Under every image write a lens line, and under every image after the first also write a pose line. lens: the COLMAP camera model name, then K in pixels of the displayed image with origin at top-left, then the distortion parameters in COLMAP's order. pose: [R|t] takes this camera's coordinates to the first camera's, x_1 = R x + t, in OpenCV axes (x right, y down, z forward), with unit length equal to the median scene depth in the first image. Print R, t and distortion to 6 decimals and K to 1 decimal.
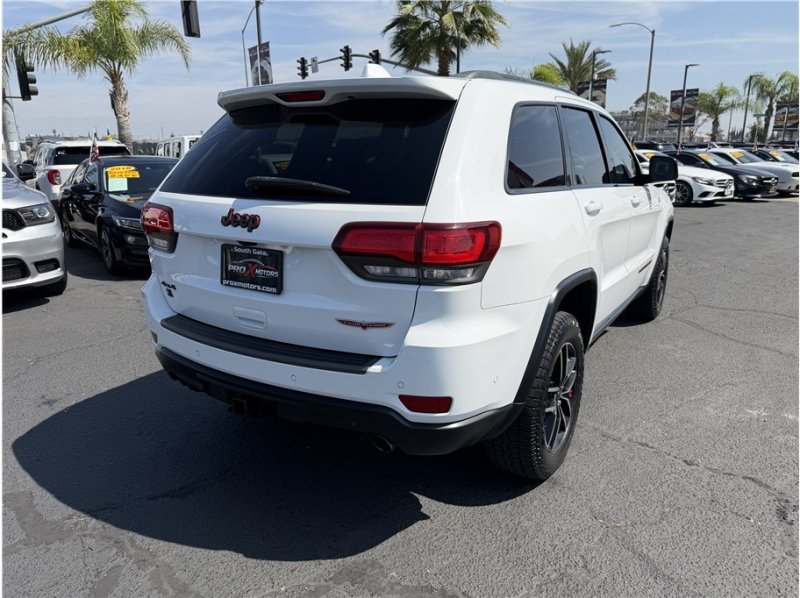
lens RADIAL K [[573.0, 0, 402.6], [0, 573.0, 300.7], [0, 0, 1]] dist [0.013143, -0.019507]
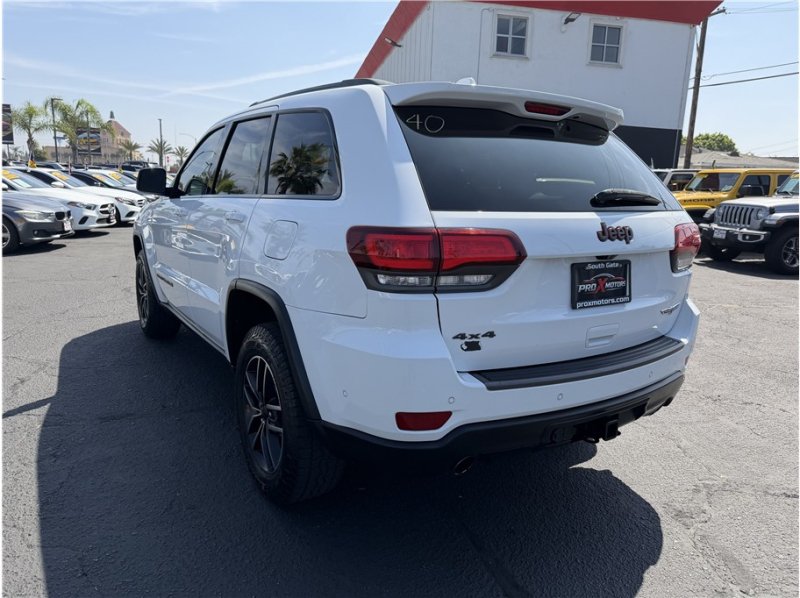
lens RADIAL K [[573.3, 0, 401.0], [0, 573.3, 297.4], [0, 0, 1]] dist [0.012204, -0.019792]
pose [[0.425329, -0.159222, 0.890923, -0.506790], [0.196741, 0.977128, 0.080703, -0.070949], [-0.883396, 0.140956, 0.446926, 0.346459]]
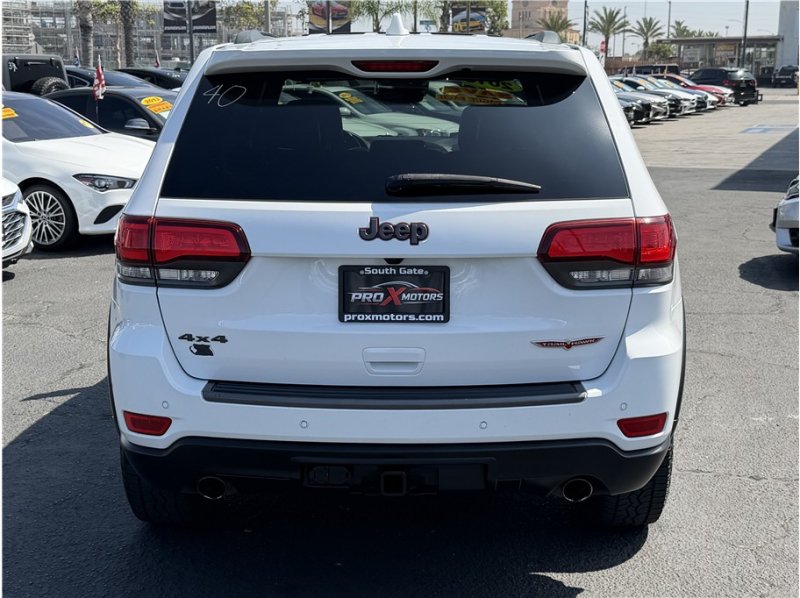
lens RADIAL K [[1116.2, 0, 400.2], [0, 1116.2, 299.5], [0, 0, 1]] dist [0.124798, -0.114615]
pose [[0.855649, -0.100133, 0.507778, -0.399318], [0.128819, 0.991434, -0.021561, -0.006654], [-0.501269, 0.083860, 0.861218, -0.105606]]
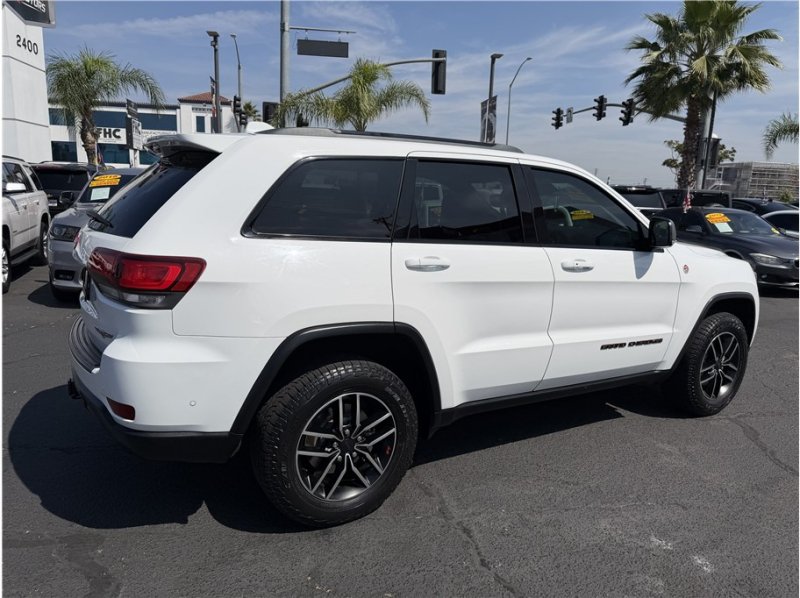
lens RADIAL K [[570.9, 0, 397.2], [0, 570.9, 295.6], [0, 0, 1]] dist [0.016120, -0.022729]
pose [[0.886921, 0.119305, -0.446247, 0.366685], [-0.156825, 0.986461, -0.047958, -0.027122], [0.434484, 0.112518, 0.893624, 0.064990]]
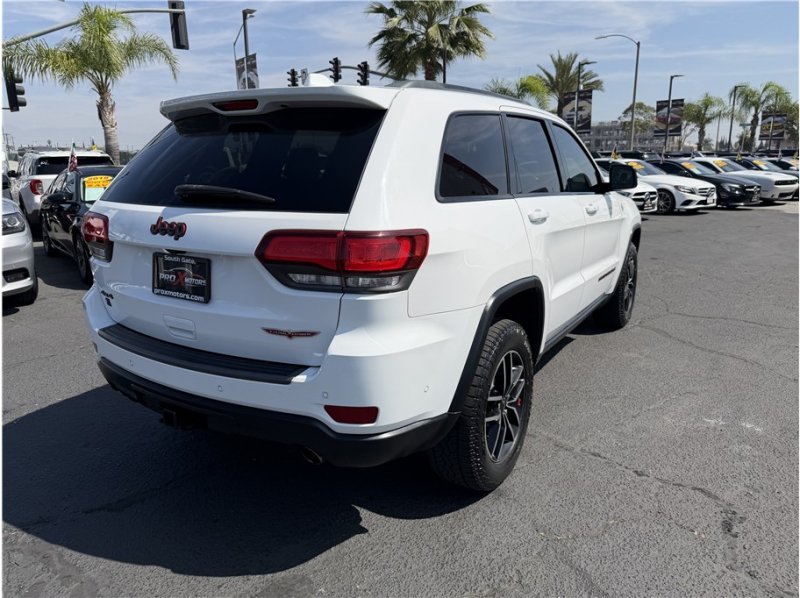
lens RADIAL K [[570.9, 0, 397.2], [0, 570.9, 295.6], [0, 0, 1]] dist [0.016120, -0.022729]
pose [[0.999995, -0.002682, 0.001599, 0.042227], [0.002720, 0.999706, -0.024108, 0.000187], [-0.001534, 0.024112, 0.999708, 0.006380]]
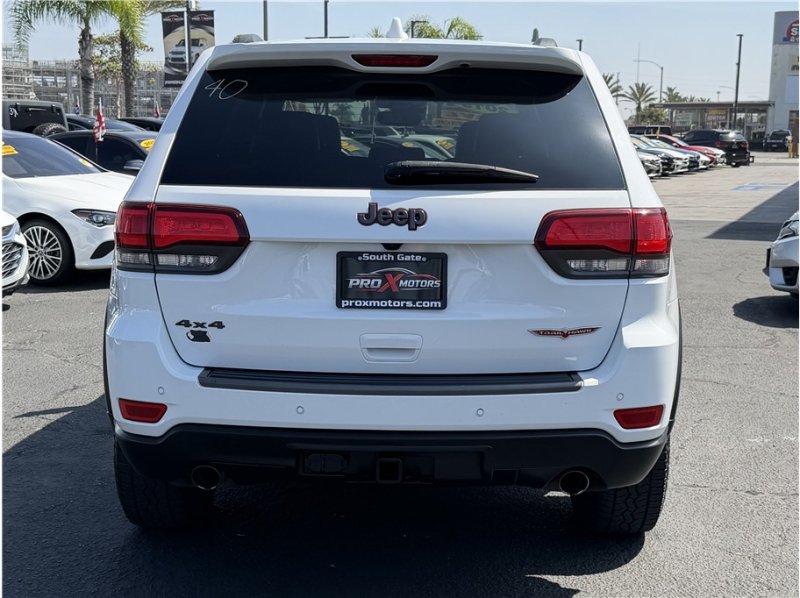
lens RADIAL K [[1114.7, 0, 400.4], [0, 1114.7, 297.1], [0, 0, 1]] dist [0.123799, -0.048710]
pose [[0.853737, -0.062745, 0.516910, -0.404494], [0.119043, 0.989941, -0.076450, 0.031429], [-0.506914, 0.126803, 0.852619, -0.101520]]
